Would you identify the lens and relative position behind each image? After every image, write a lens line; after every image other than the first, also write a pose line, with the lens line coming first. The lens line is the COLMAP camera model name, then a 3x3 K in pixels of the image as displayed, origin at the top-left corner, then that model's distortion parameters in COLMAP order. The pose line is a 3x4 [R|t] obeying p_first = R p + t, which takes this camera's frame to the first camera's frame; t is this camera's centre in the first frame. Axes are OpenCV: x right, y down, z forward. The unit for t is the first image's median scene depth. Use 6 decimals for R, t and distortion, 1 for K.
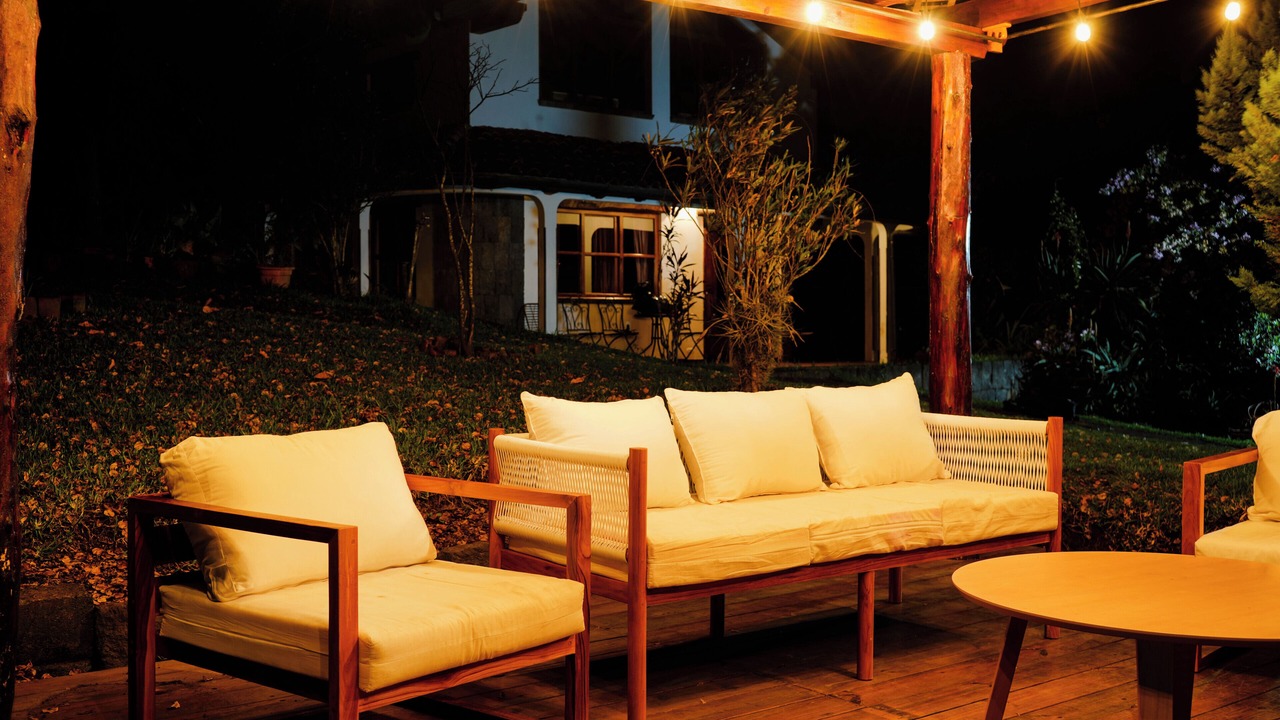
lens RADIAL K [[1677.2, 0, 640.0], [0, 1677.2, 360.0], [0, 0, 1]] dist [0.009384, 0.050052]
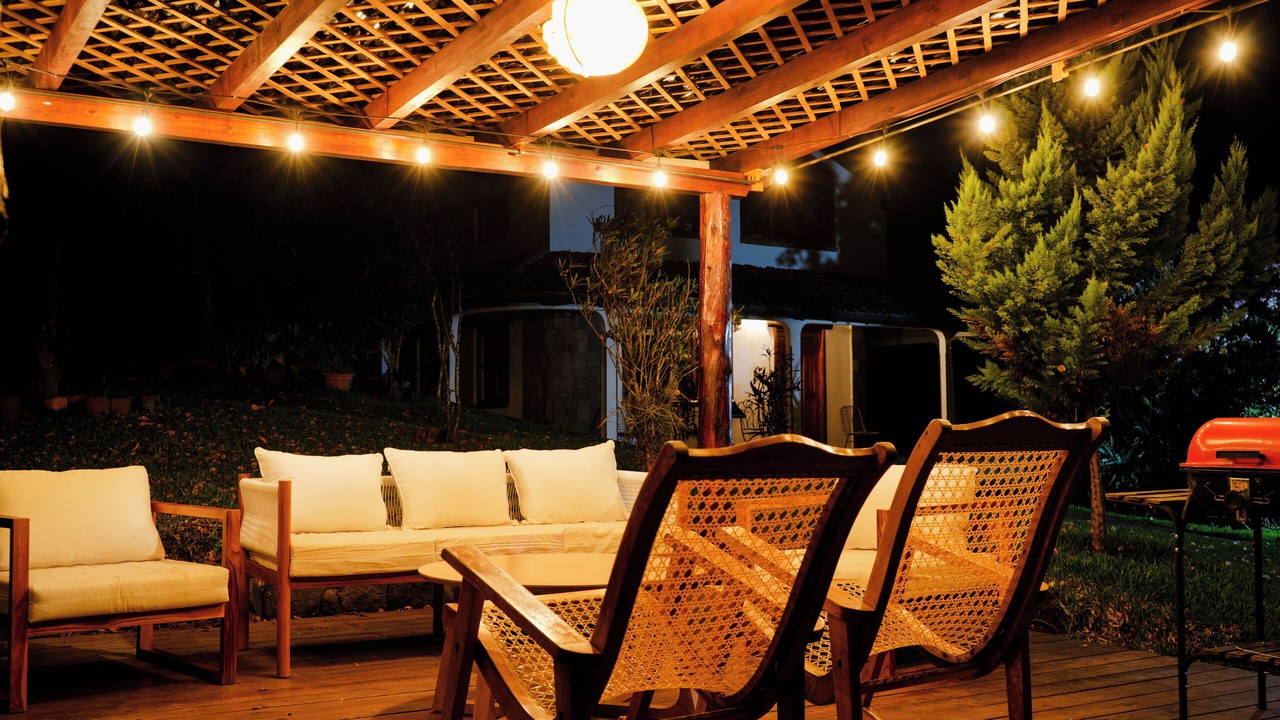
lens RADIAL K [[1677.2, 0, 640.0], [0, 1677.2, 360.0], [0, 0, 1]] dist [0.009384, 0.050052]
pose [[0.985168, -0.011926, -0.171178, 0.345157], [0.000131, 0.997634, -0.068748, 0.029779], [0.171593, 0.067705, 0.982839, -0.245456]]
